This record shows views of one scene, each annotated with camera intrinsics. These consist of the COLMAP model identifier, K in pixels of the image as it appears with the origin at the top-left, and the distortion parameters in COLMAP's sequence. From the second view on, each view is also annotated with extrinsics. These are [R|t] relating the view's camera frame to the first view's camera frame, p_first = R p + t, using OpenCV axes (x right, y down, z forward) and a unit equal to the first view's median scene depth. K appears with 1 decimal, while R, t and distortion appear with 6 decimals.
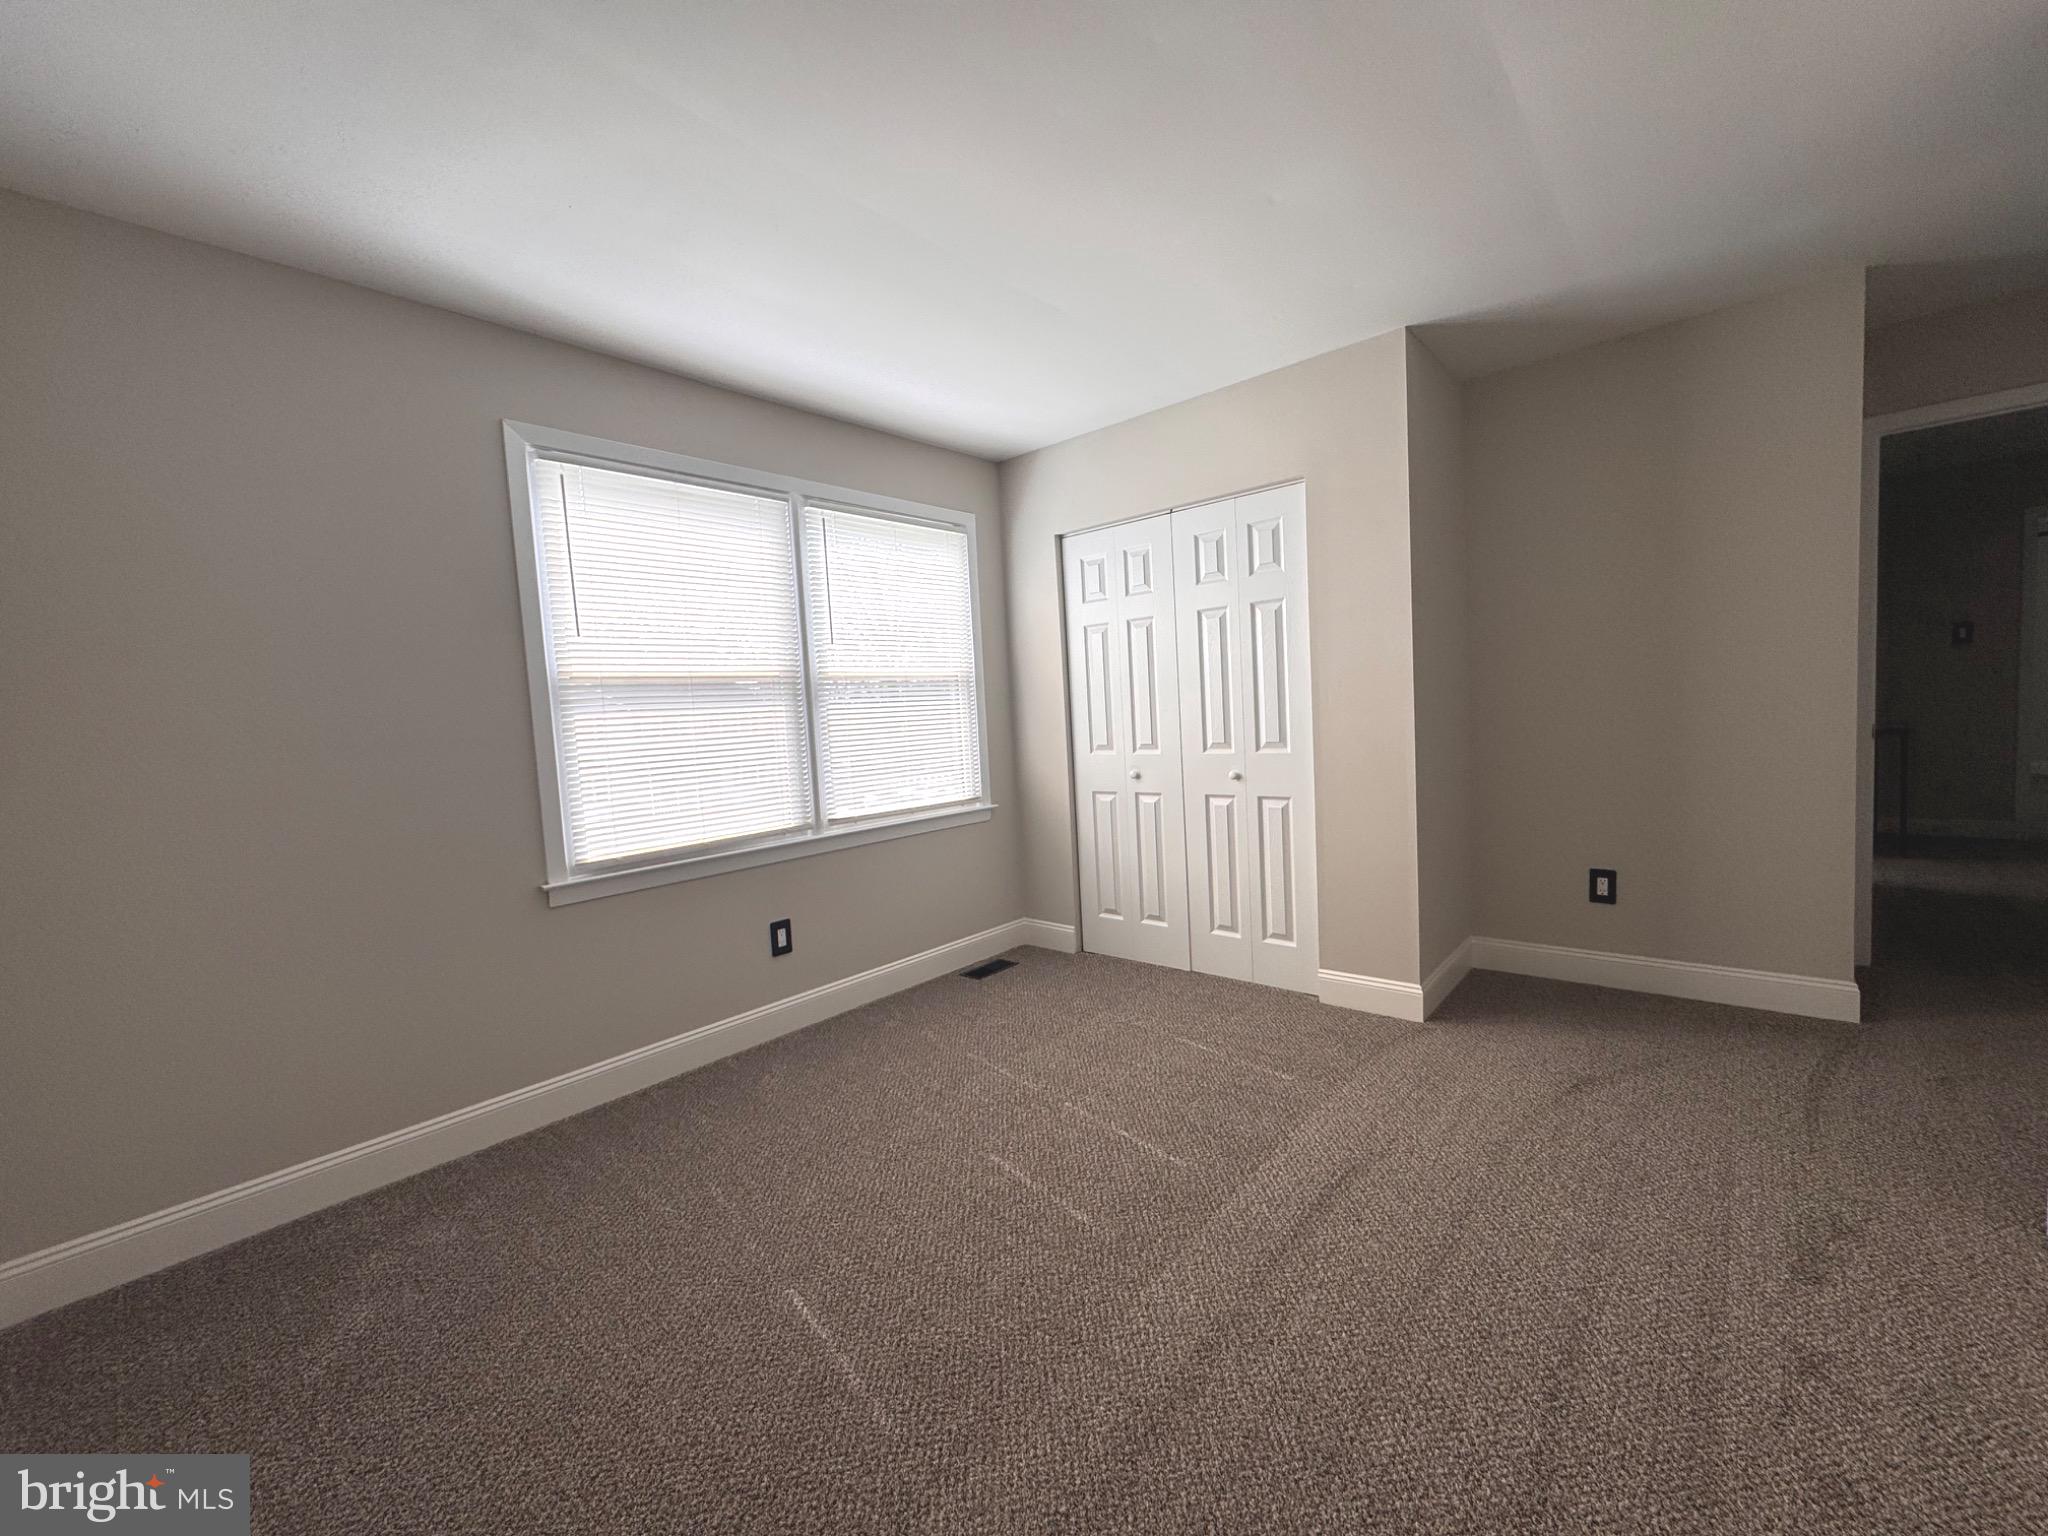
lens RADIAL K [[816.8, 0, 1023.8], [0, 816.8, 766.4], [0, 0, 1]] dist [-0.002569, 0.000190]
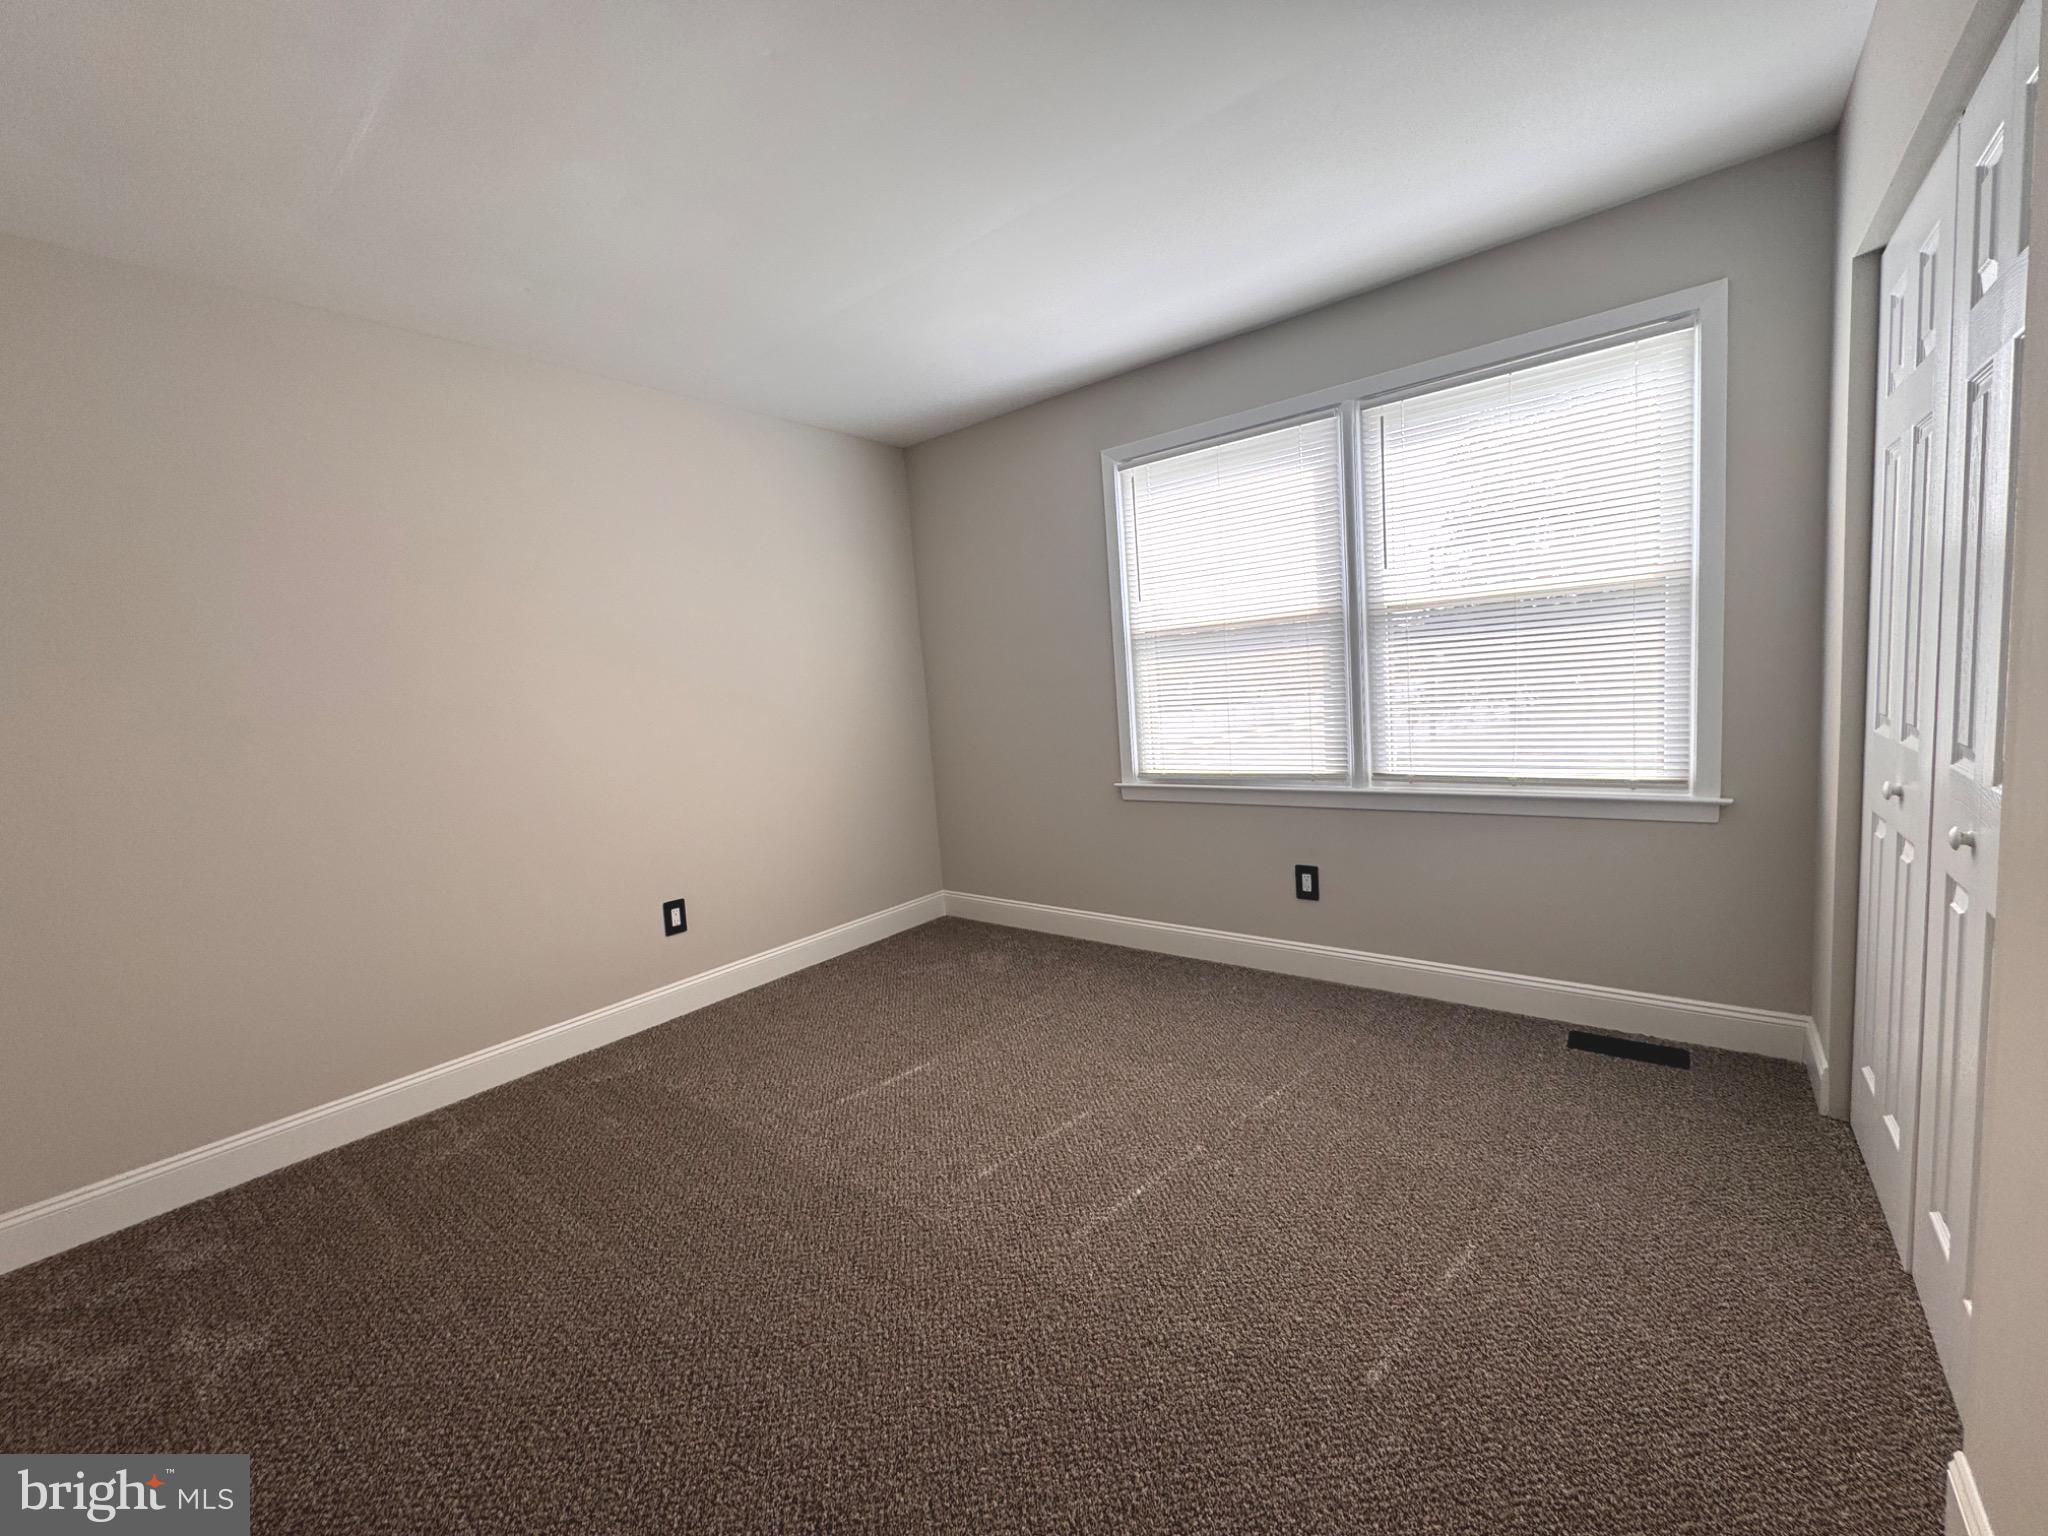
lens RADIAL K [[816.8, 0, 1017.4], [0, 816.8, 766.2], [0, 0, 1]] dist [-0.002569, 0.000190]
pose [[0.050850, 0.159357, -0.985910, 0.690834], [0.005047, 0.987134, 0.159816, -0.096659], [0.998694, -0.013103, 0.049392, 0.652191]]
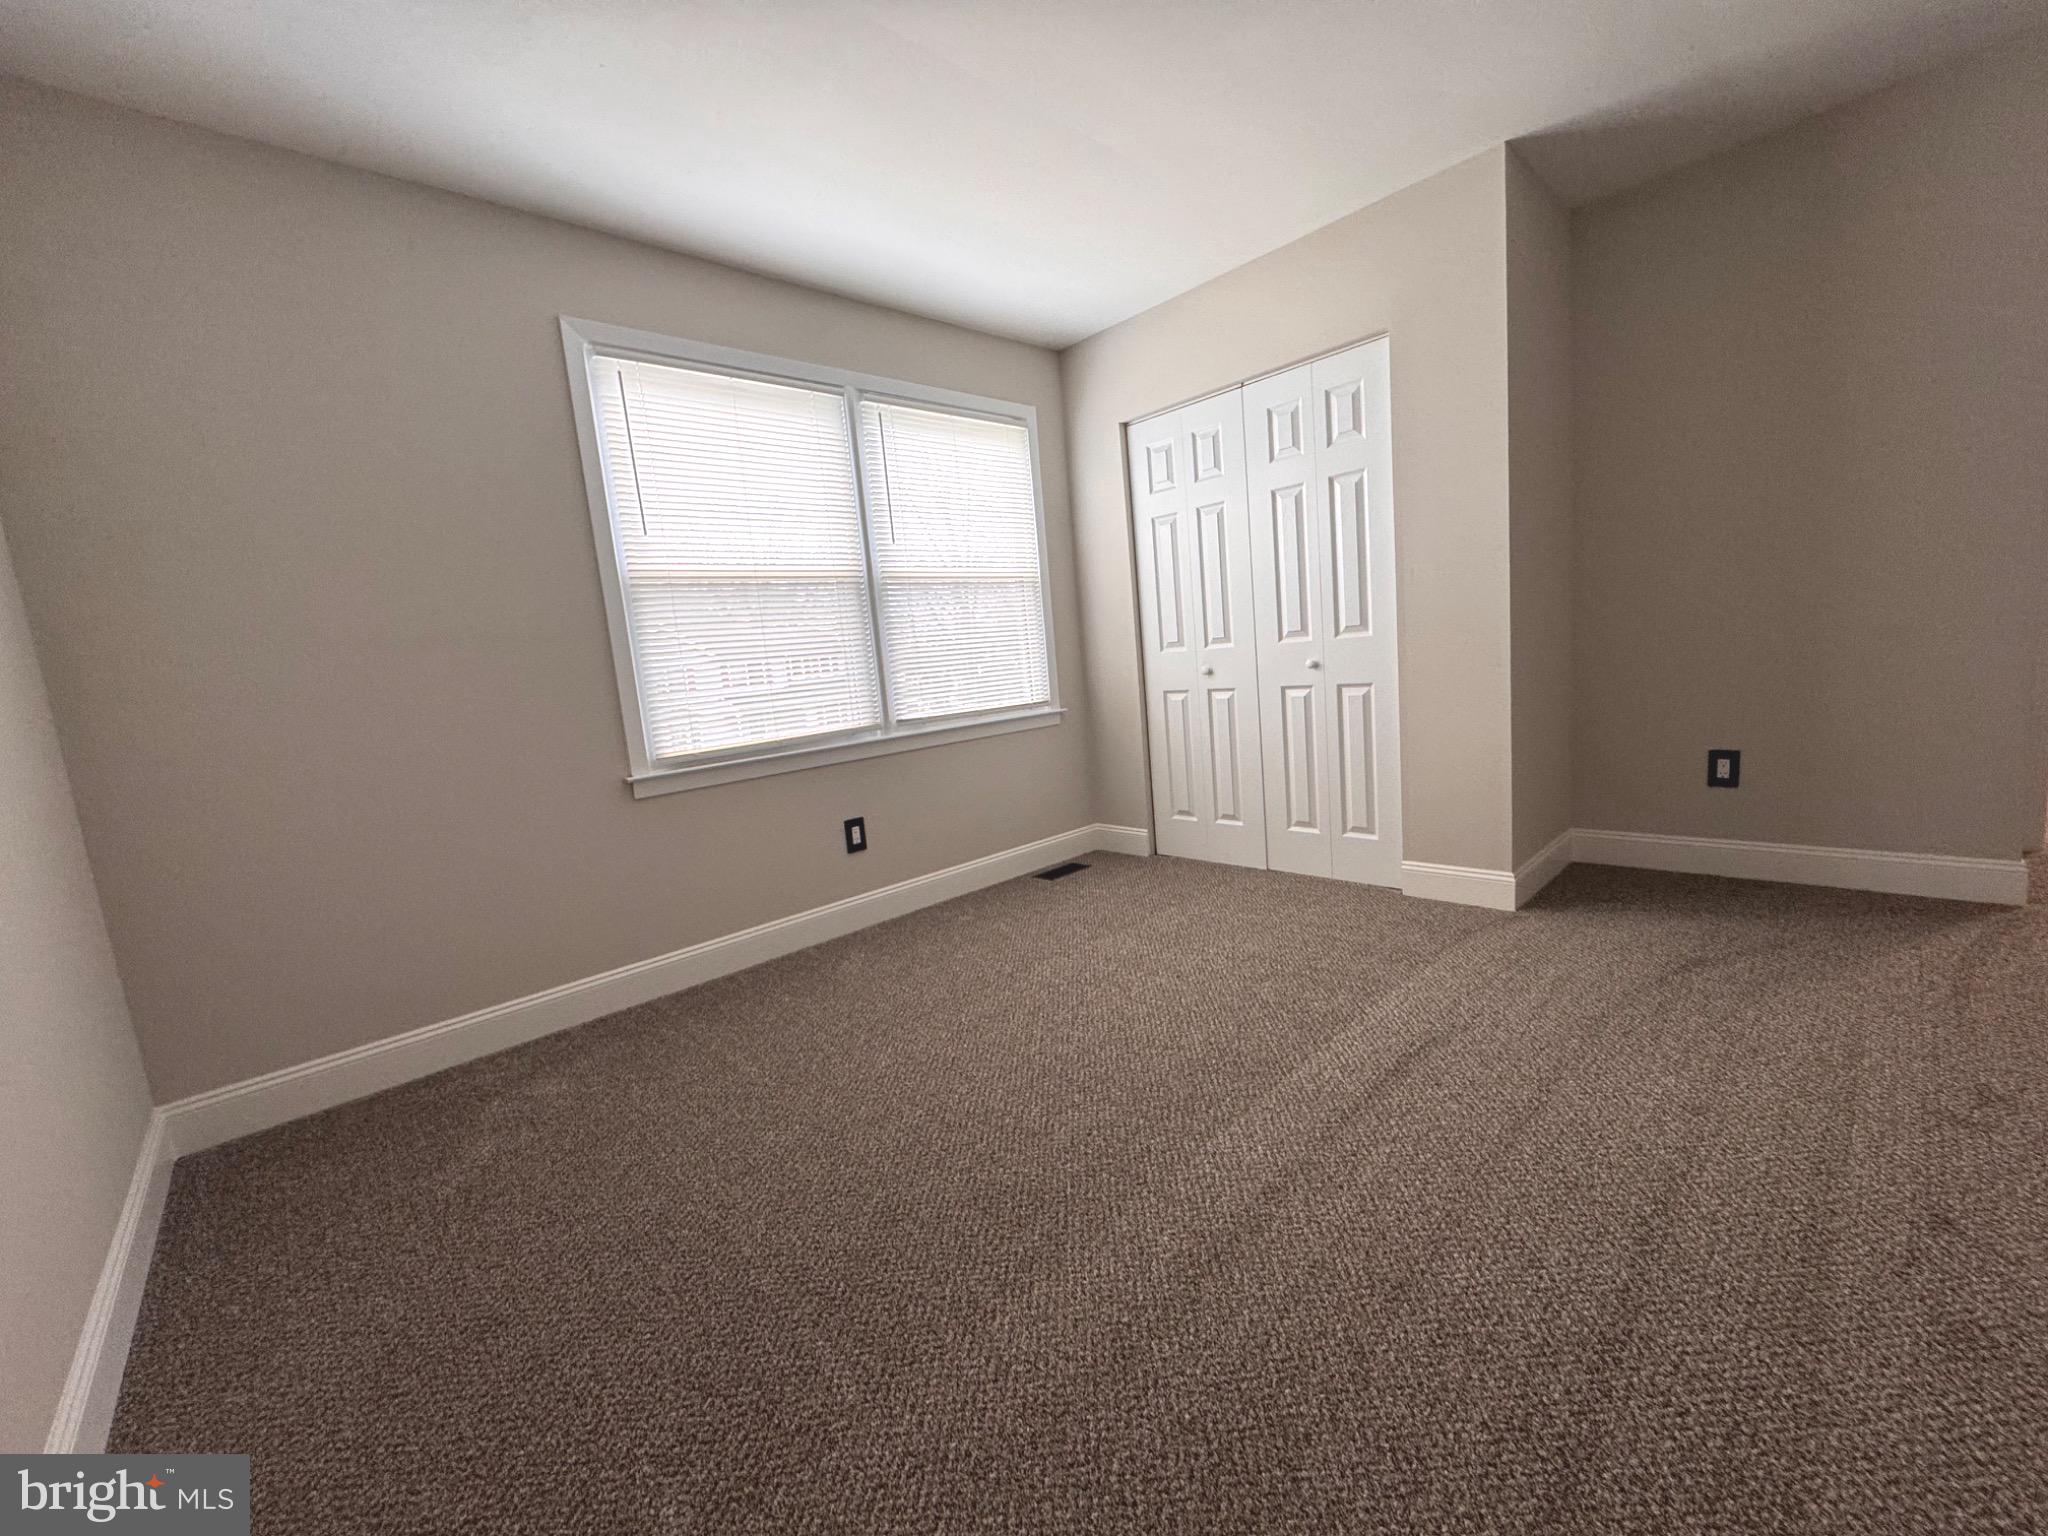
lens RADIAL K [[816.8, 0, 1022.7], [0, 816.8, 767.9], [0, 0, 1]] dist [-0.002569, 0.000190]
pose [[0.994911, -0.020701, -0.098606, 0.015060], [0.027955, 0.996957, 0.072768, 0.061950], [0.096800, -0.075154, 0.992462, 0.011724]]
